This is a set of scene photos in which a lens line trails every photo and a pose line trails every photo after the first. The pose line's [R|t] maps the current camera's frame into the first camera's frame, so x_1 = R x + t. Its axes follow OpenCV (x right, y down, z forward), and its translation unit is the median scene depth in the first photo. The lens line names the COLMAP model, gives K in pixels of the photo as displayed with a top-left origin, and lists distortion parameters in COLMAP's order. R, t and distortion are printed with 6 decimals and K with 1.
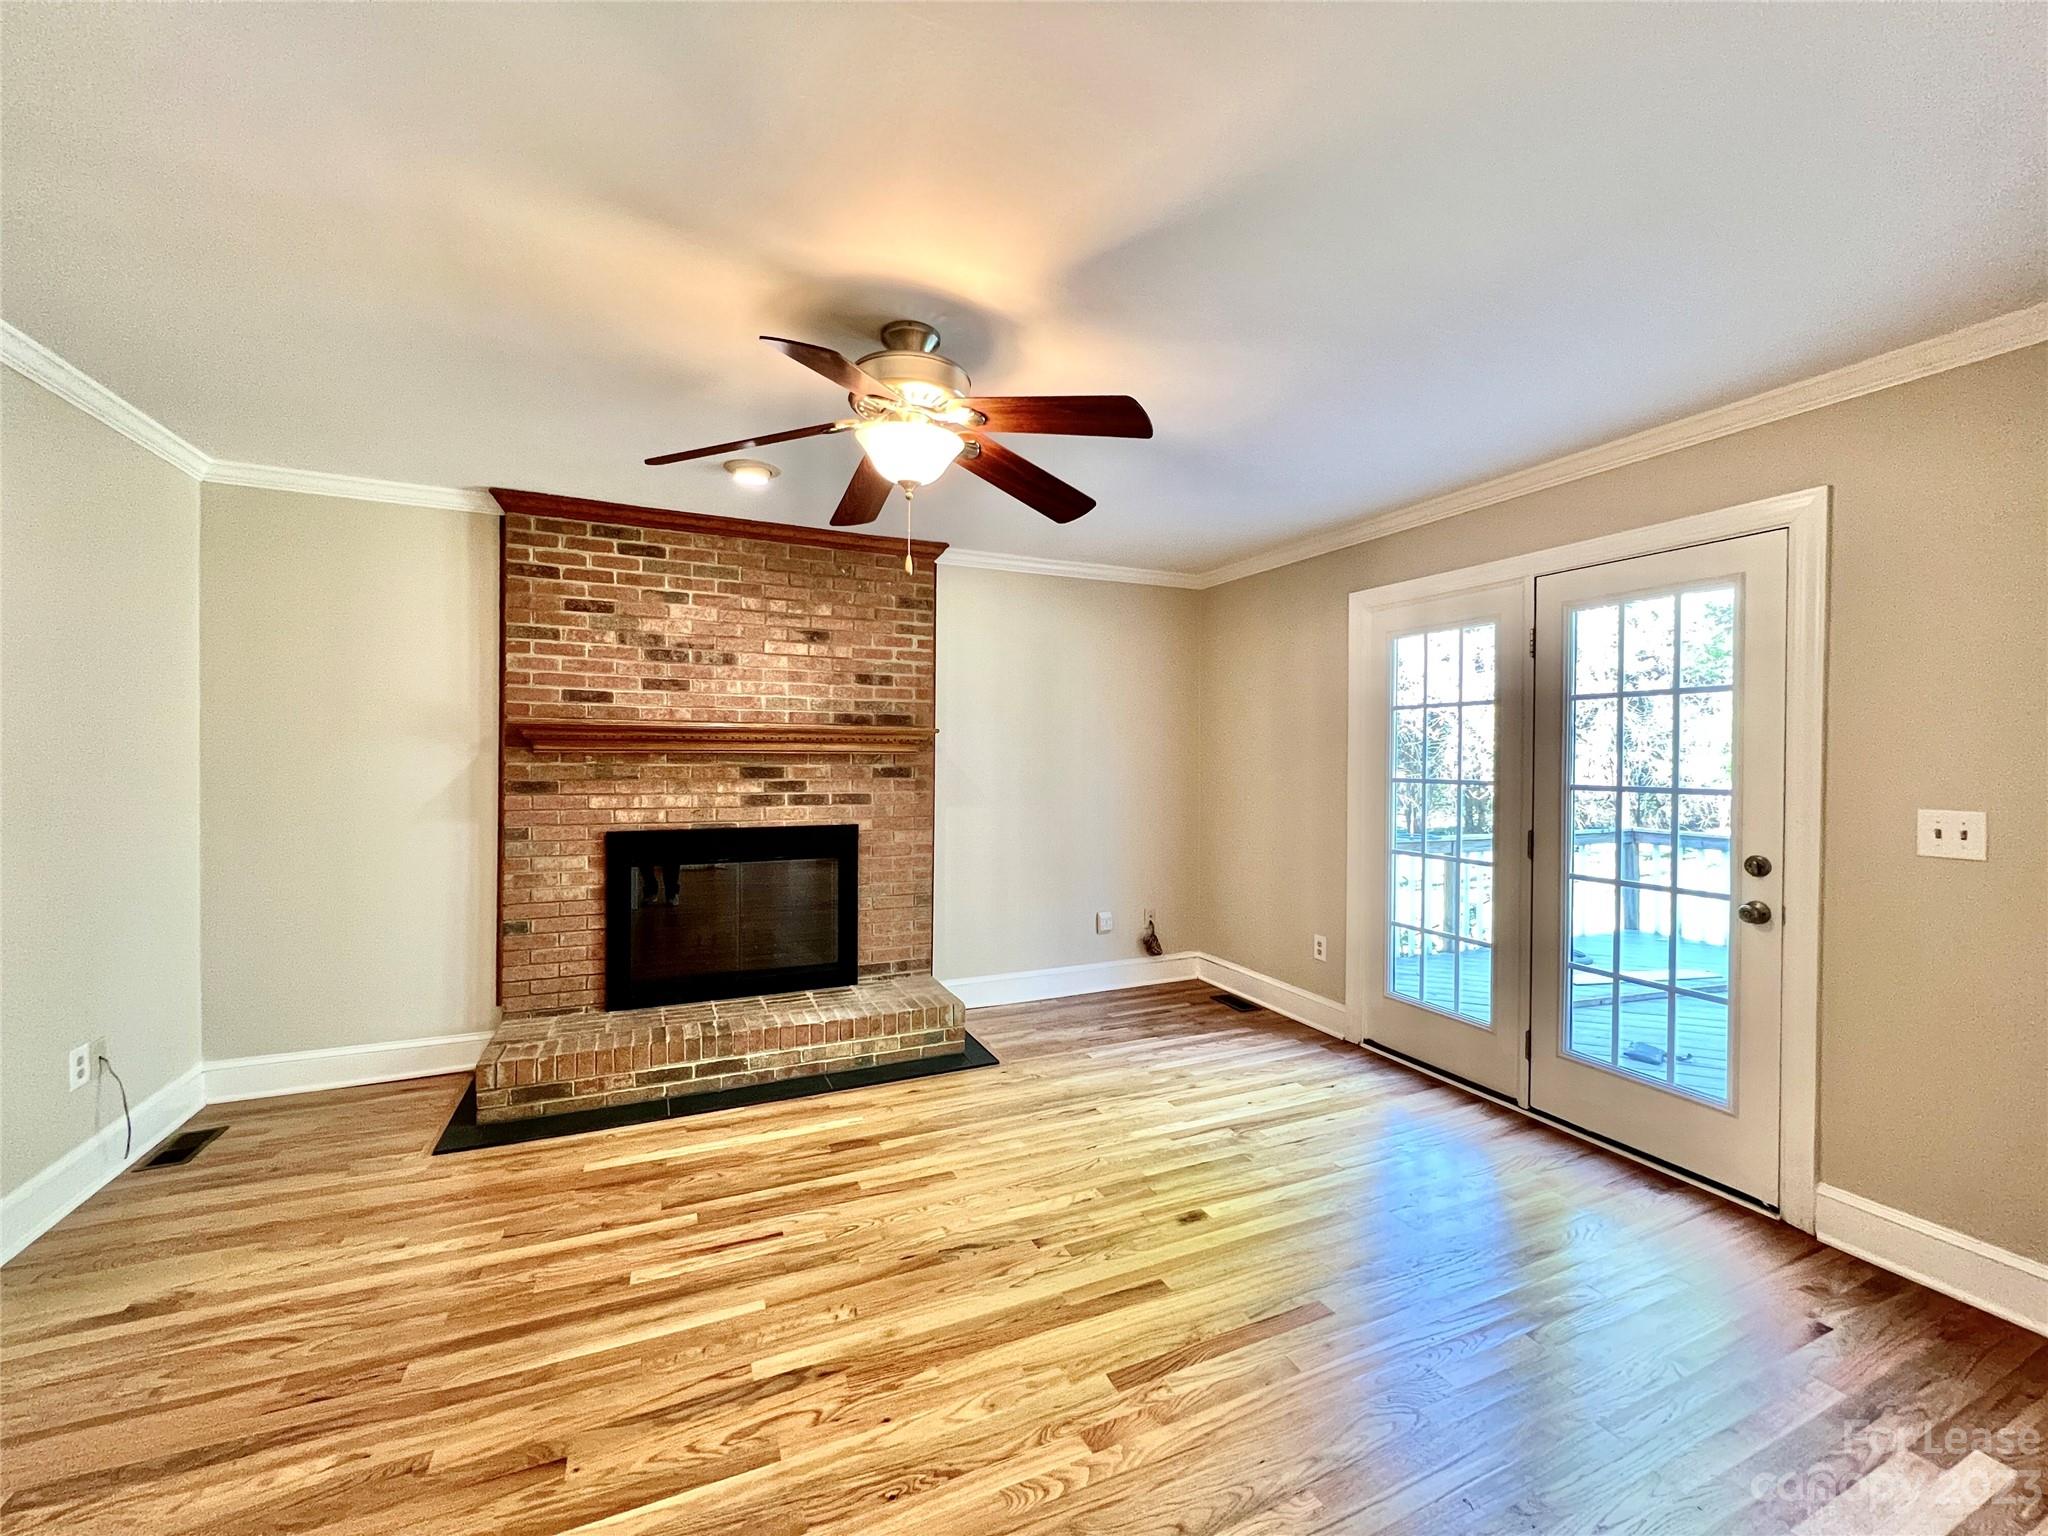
lens RADIAL K [[821.2, 0, 1022.2], [0, 821.2, 760.5], [0, 0, 1]] dist [-0.000641, 0.000361]
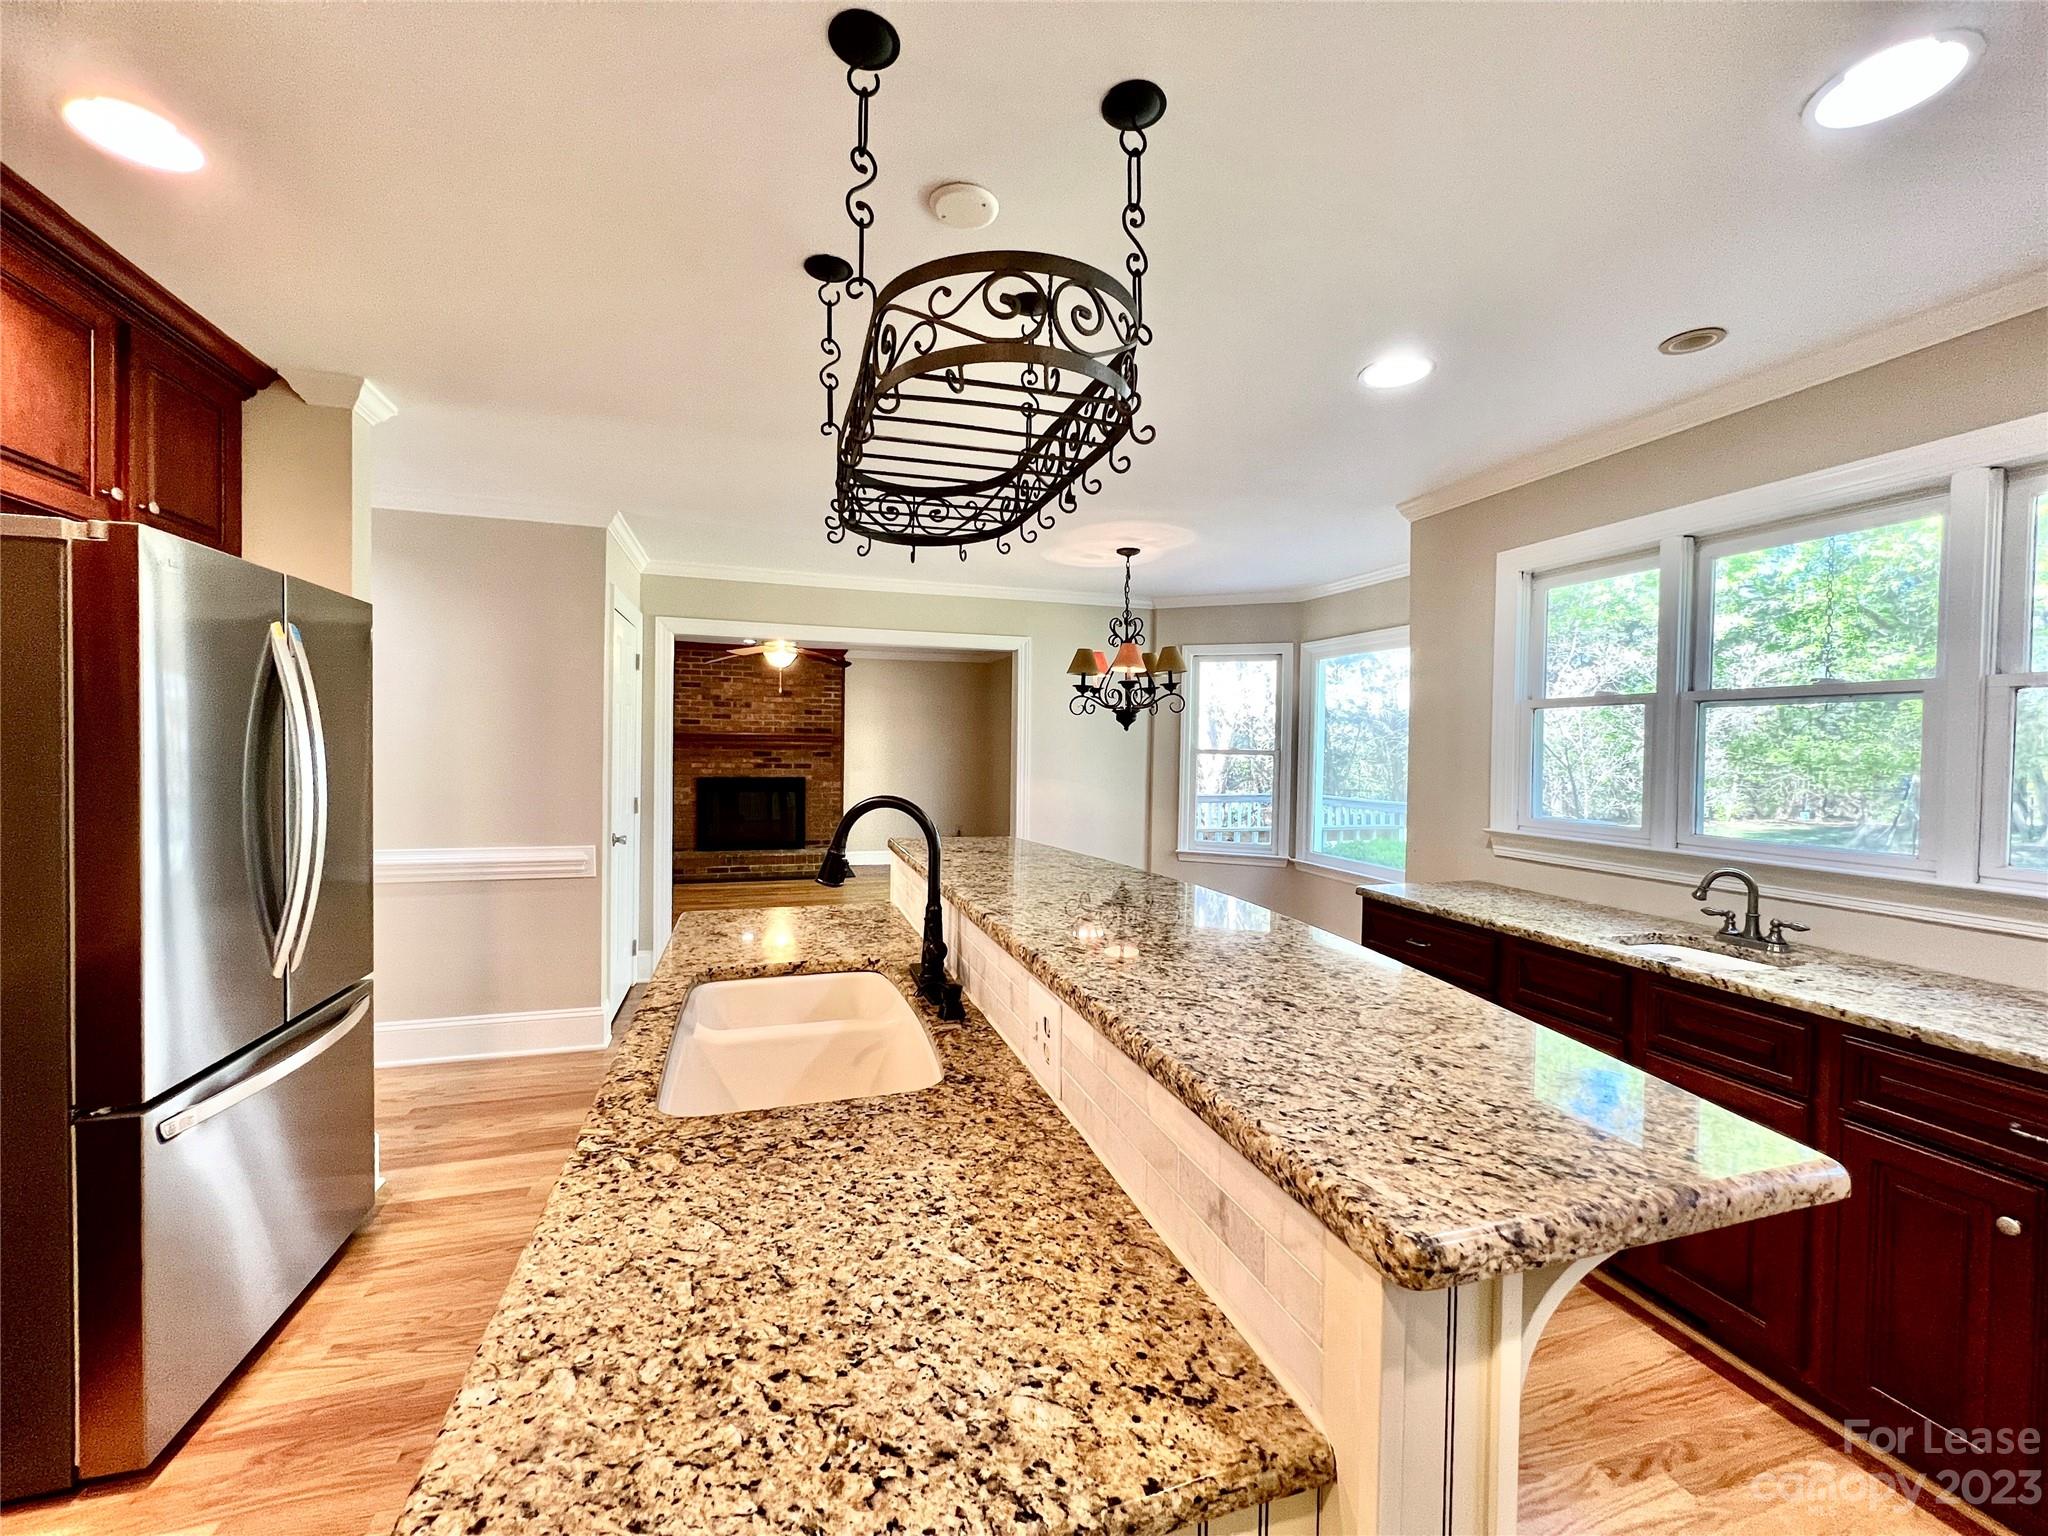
lens RADIAL K [[821.2, 0, 1022.2], [0, 821.2, 760.5], [0, 0, 1]] dist [-0.000641, 0.000361]
pose [[0.993774, 0.006745, -0.111213, 0.693365], [-0.005527, 0.999921, 0.011261, 0.003747], [0.111280, -0.010576, 0.993733, -1.262028]]
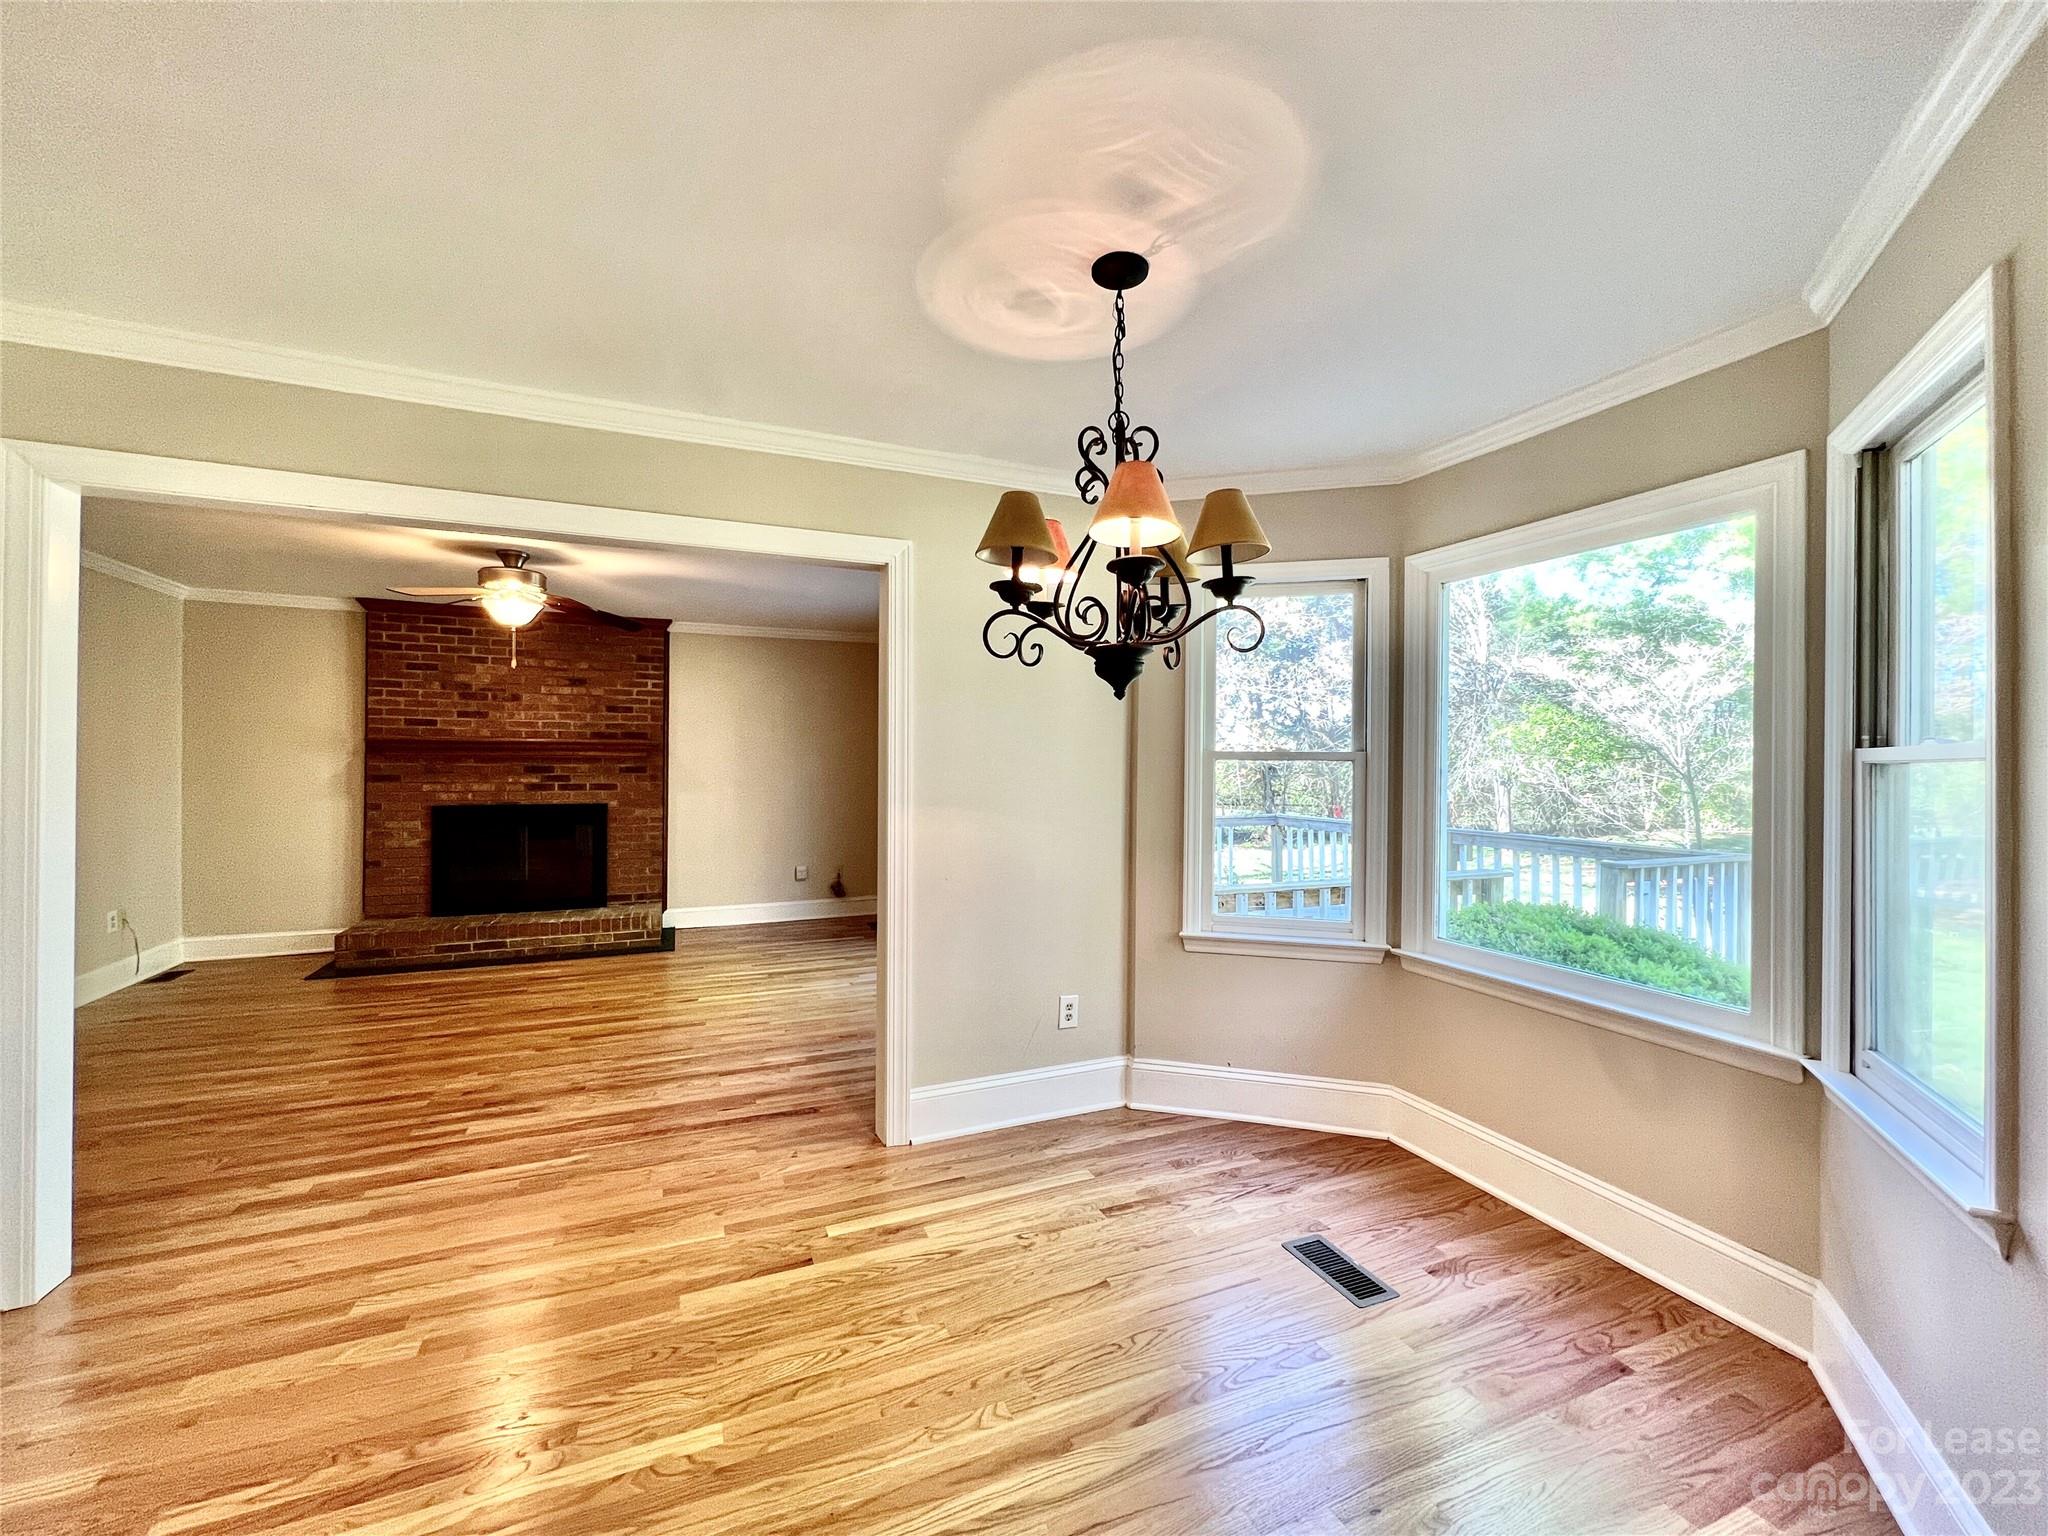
lens RADIAL K [[821.2, 0, 1022.2], [0, 821.2, 760.5], [0, 0, 1]] dist [-0.000641, 0.000361]
pose [[0.999841, -0.002869, -0.017591, 0.661890], [0.002710, 0.999955, -0.009082, 0.014864], [0.017617, 0.009033, 0.999804, -0.578114]]
